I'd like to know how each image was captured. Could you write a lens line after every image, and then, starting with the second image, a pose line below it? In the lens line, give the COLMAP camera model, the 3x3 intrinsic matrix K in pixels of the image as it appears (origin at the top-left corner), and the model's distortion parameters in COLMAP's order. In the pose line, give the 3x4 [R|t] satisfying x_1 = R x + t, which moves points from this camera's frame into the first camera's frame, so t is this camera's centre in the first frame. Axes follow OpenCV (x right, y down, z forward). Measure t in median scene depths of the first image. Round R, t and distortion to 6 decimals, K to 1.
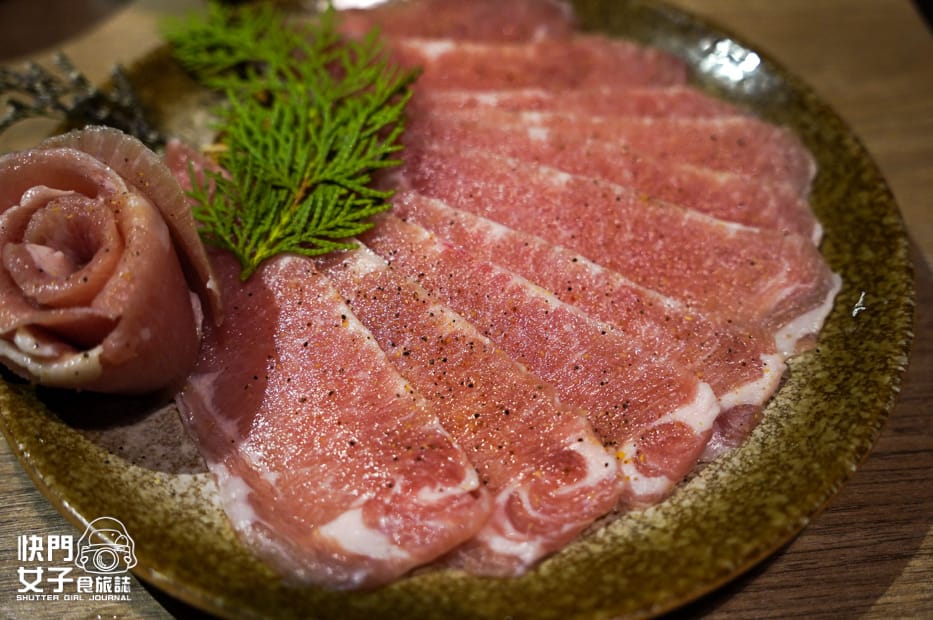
lens RADIAL K [[1035.7, 0, 466.5], [0, 1035.7, 310.0], [0, 0, 1]] dist [-0.130678, -0.013314]
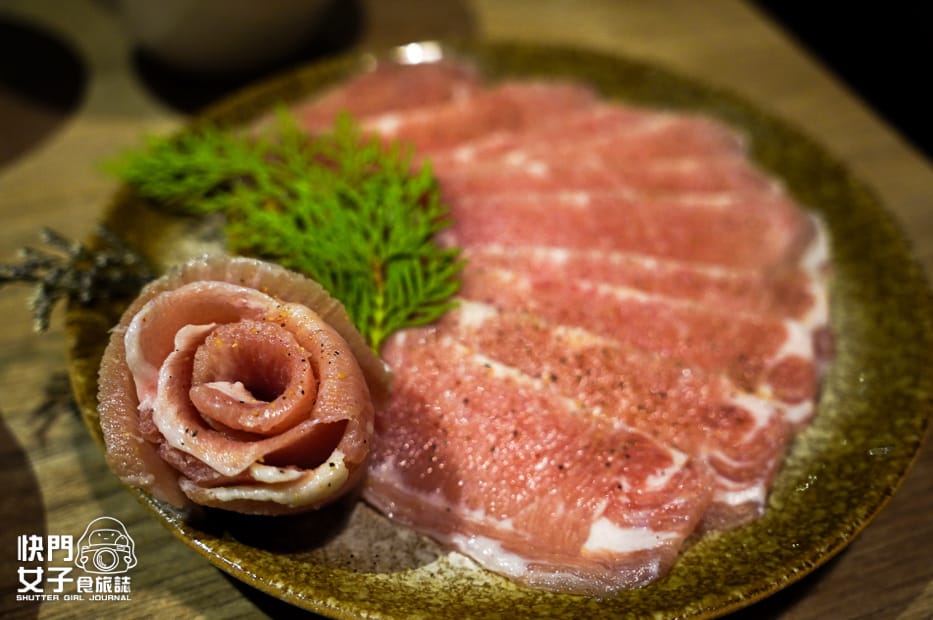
lens RADIAL K [[1029.0, 0, 466.5], [0, 1029.0, 310.0], [0, 0, 1]] dist [-0.090059, 0.003453]
pose [[0.900484, -0.294253, 0.320224, -0.488773], [0.320757, 0.946616, -0.032141, -0.021175], [-0.293671, 0.131657, 0.946797, 0.006823]]
